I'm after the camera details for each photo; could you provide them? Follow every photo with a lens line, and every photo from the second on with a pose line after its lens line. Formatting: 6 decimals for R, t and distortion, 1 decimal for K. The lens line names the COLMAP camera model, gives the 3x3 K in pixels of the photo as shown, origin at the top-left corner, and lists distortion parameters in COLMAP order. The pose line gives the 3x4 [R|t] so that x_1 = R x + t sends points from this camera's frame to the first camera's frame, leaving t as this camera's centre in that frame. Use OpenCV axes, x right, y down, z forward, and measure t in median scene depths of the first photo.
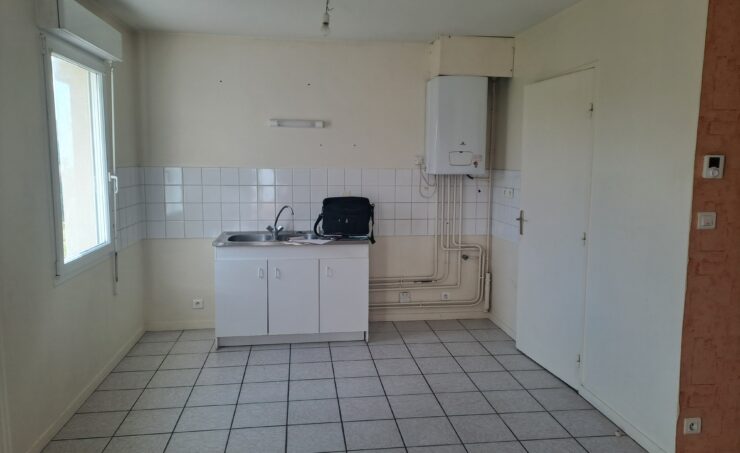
lens RADIAL K [[533.0, 0, 368.3], [0, 533.0, 221.3], [0, 0, 1]] dist [0.035475, -0.003142]
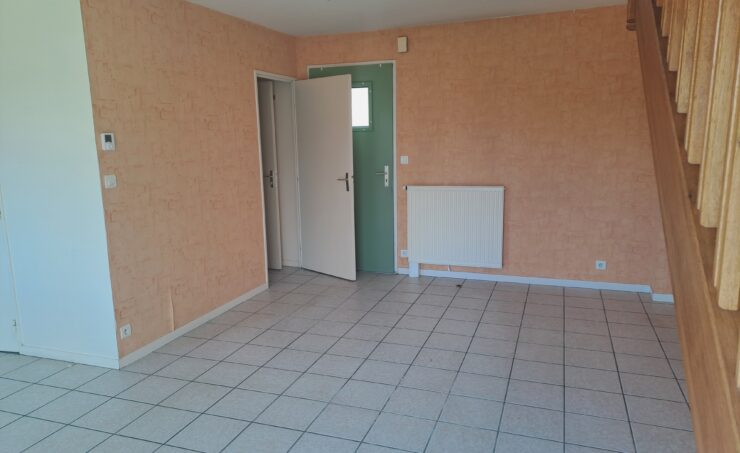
lens RADIAL K [[533.0, 0, 367.8], [0, 533.0, 226.7], [0, 0, 1]] dist [0.035475, -0.003142]
pose [[0.455585, -0.168472, 0.874105, -0.286078], [0.122248, 0.984466, 0.126026, 0.019762], [-0.881758, 0.049442, 0.469104, -0.207502]]
